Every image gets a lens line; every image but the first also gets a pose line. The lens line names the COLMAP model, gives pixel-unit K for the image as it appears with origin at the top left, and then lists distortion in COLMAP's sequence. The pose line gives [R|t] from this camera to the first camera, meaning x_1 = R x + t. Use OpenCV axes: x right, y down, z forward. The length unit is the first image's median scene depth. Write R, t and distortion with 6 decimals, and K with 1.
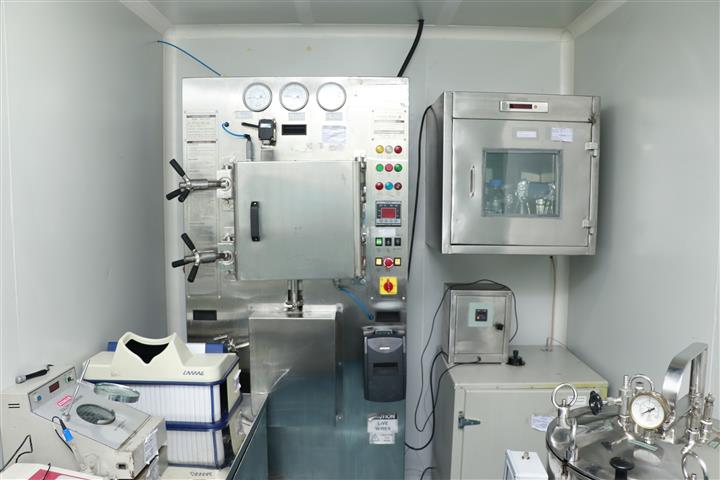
lens RADIAL K [[580.1, 0, 360.0], [0, 580.1, 240.0], [0, 0, 1]] dist [-0.262307, 0.202517]
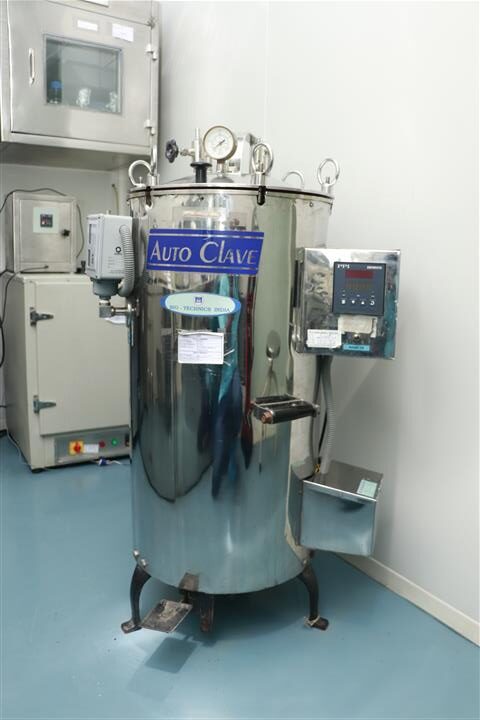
lens RADIAL K [[580.1, 0, 240.0], [0, 580.1, 360.0], [0, 0, 1]] dist [-0.262307, 0.202517]
pose [[0.854400, -0.087675, 0.512166, -0.011632], [0.044448, 0.994381, 0.096075, 0.314107], [-0.517711, -0.059322, 0.853496, 0.010907]]
